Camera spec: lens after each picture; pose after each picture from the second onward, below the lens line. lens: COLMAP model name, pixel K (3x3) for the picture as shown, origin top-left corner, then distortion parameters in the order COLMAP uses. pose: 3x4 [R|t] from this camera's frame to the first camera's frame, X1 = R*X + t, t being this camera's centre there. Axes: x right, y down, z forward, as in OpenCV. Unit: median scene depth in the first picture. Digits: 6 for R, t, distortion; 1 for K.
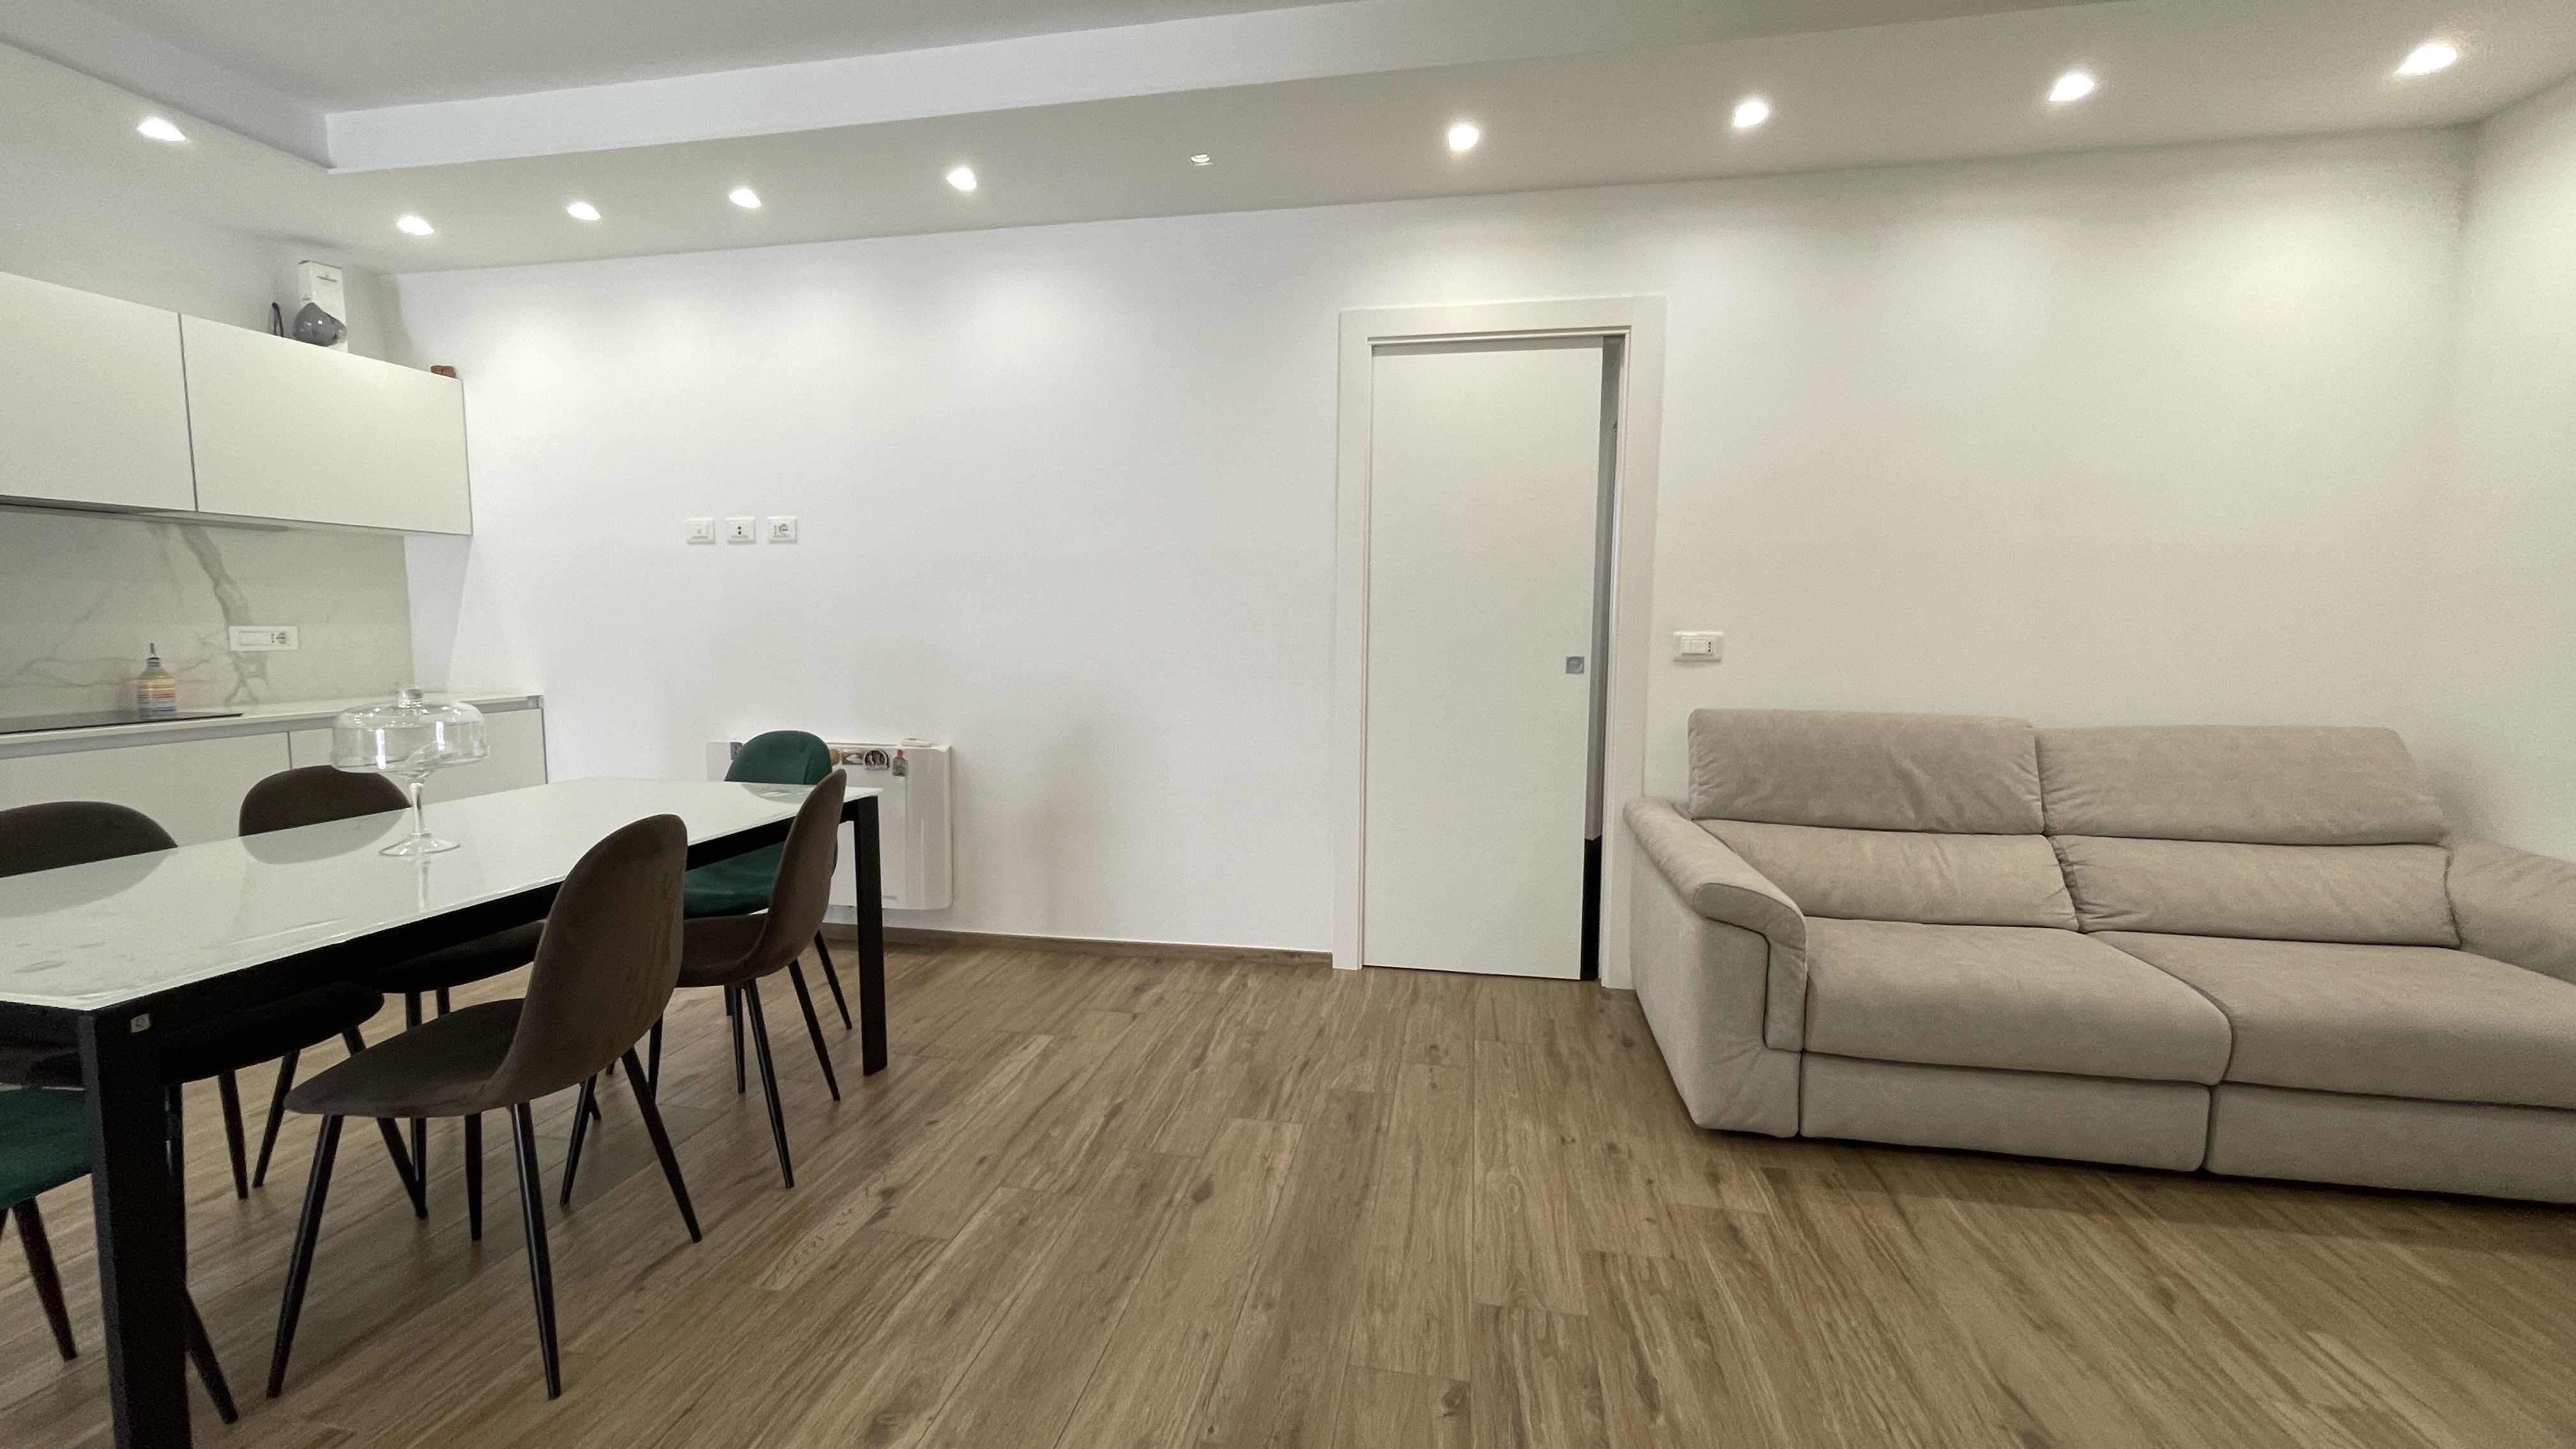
lens RADIAL K [[1047.9, 0, 1265.5], [0, 1047.9, 718.1], [0, 0, 1]] dist [-0.003637, 0.001272]
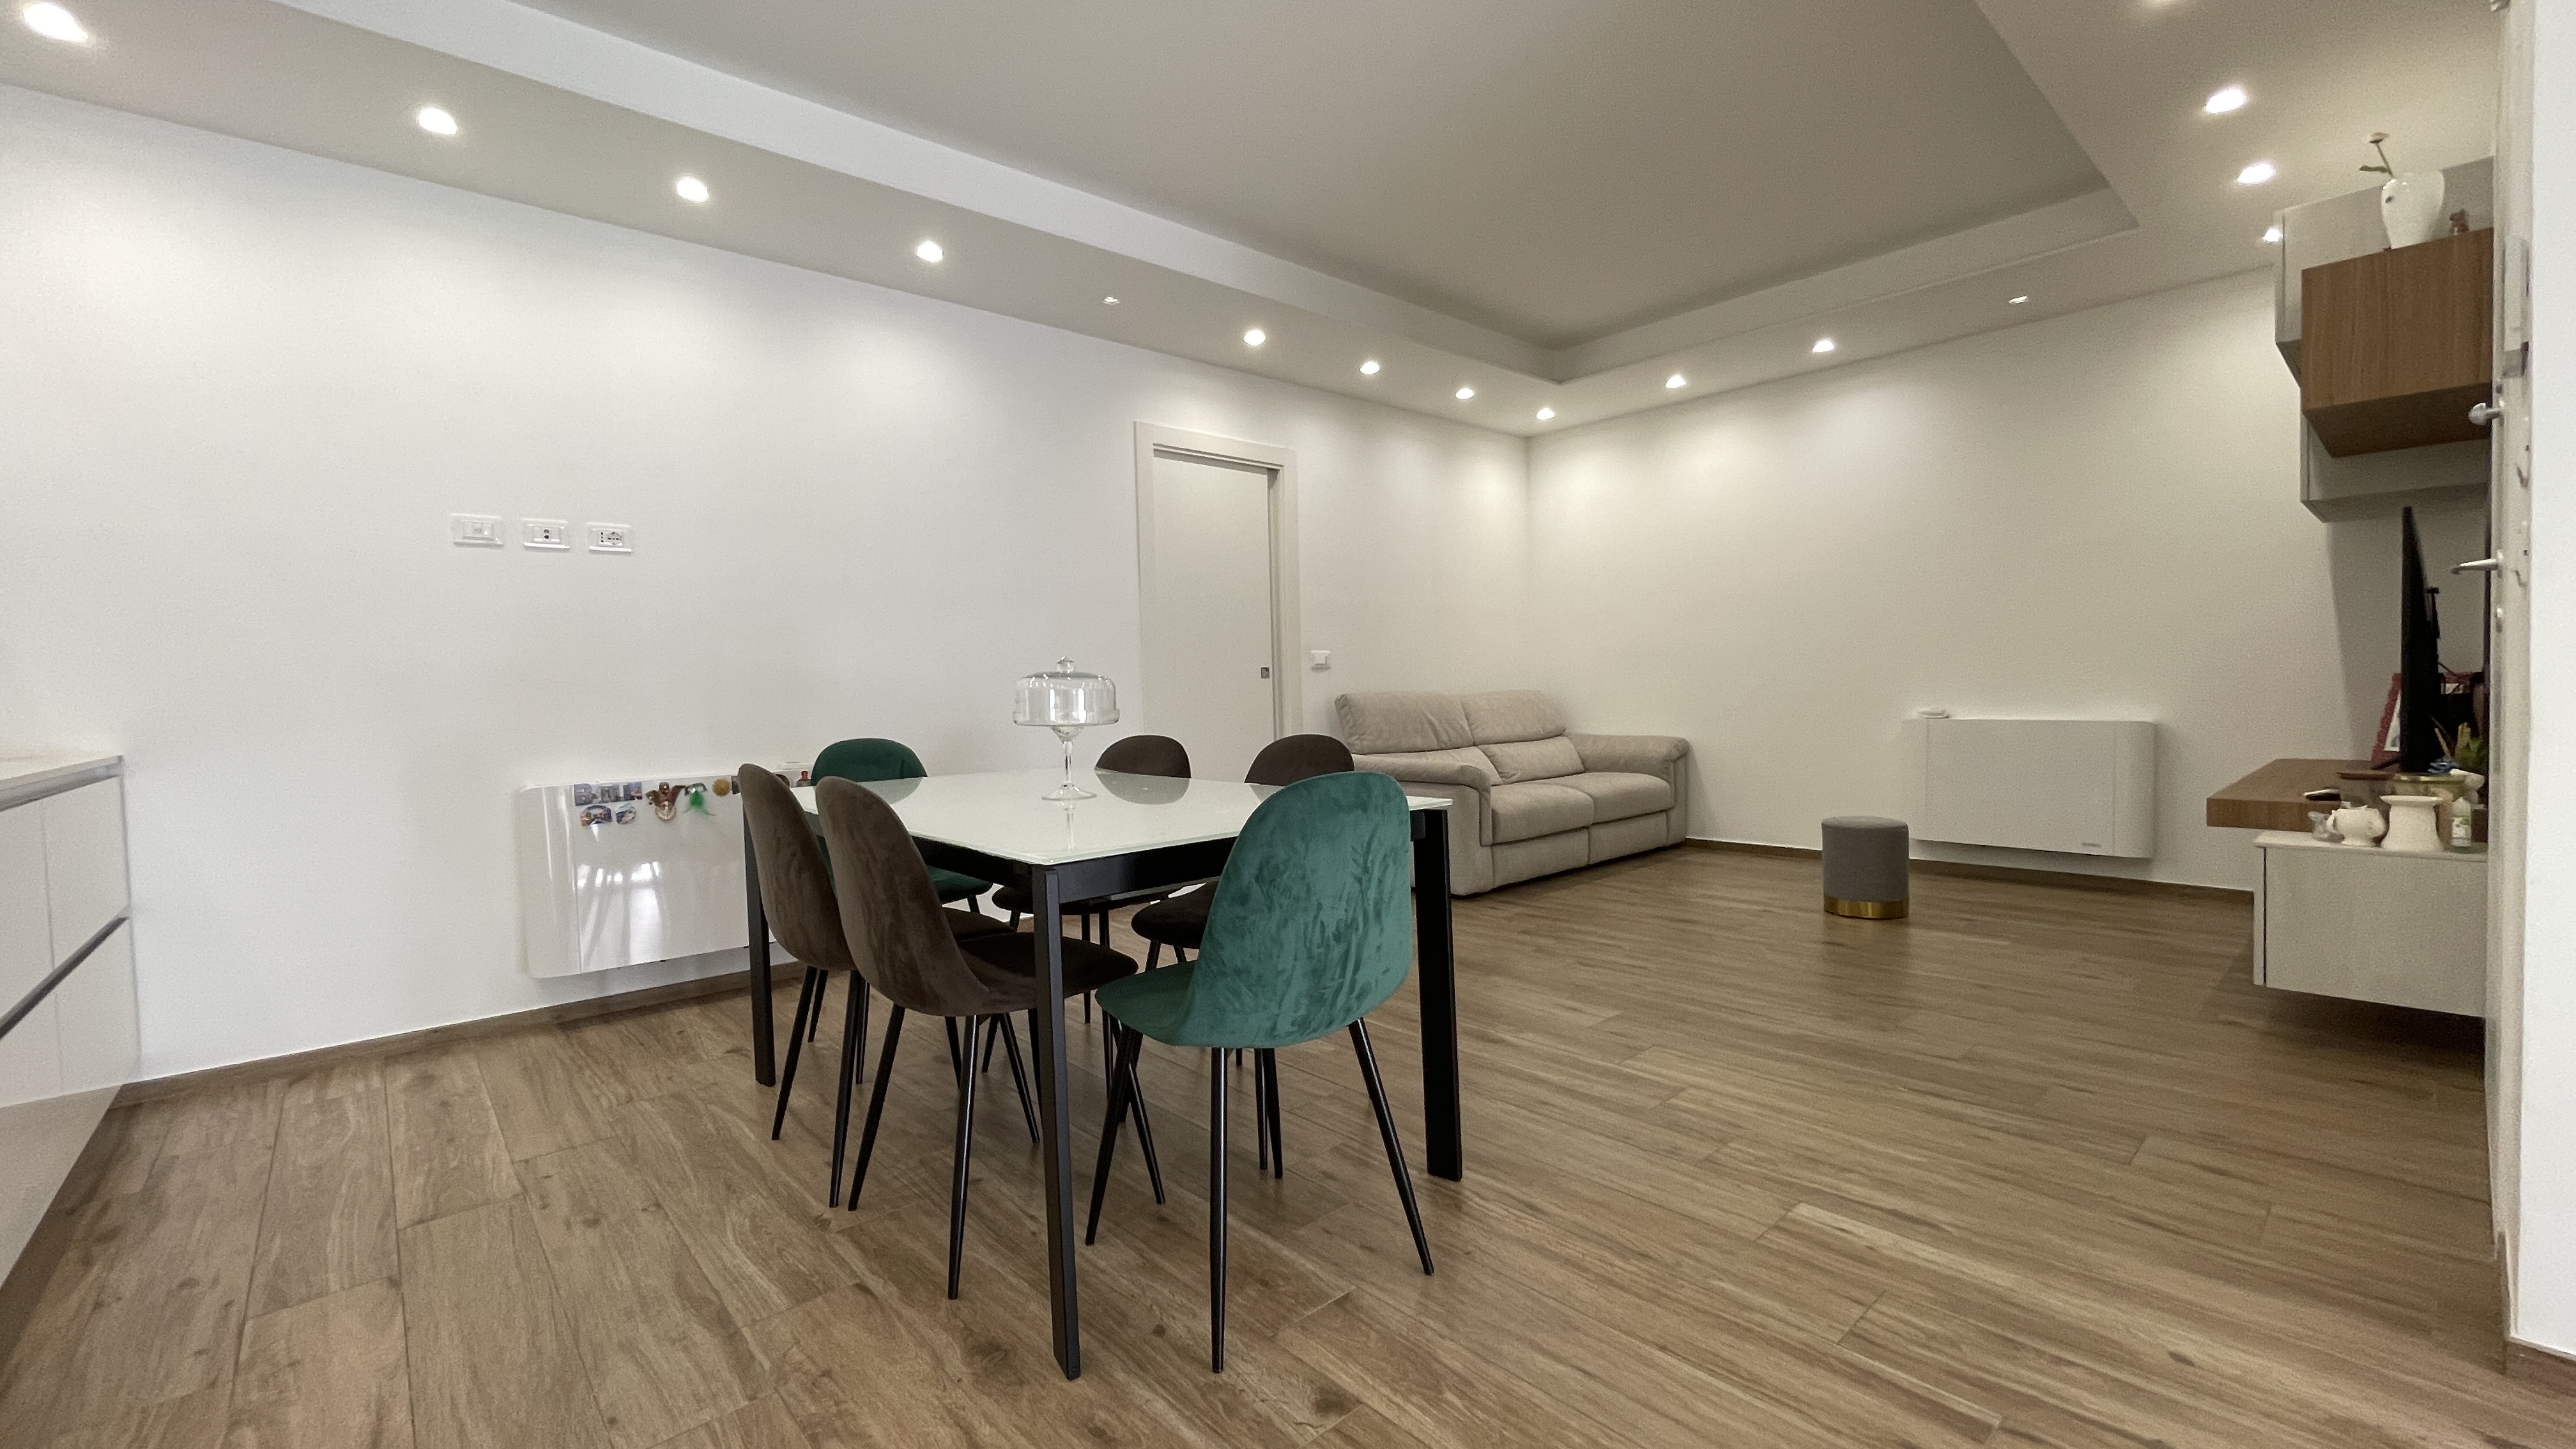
lens RADIAL K [[1047.9, 0, 1269.3], [0, 1047.9, 719.3], [0, 0, 1]] dist [-0.003637, 0.001272]
pose [[0.604684, -0.045907, 0.795142, -1.075338], [0.102502, 0.994521, -0.020531, 0.057501], [-0.789842, 0.093918, 0.606076, 0.068795]]
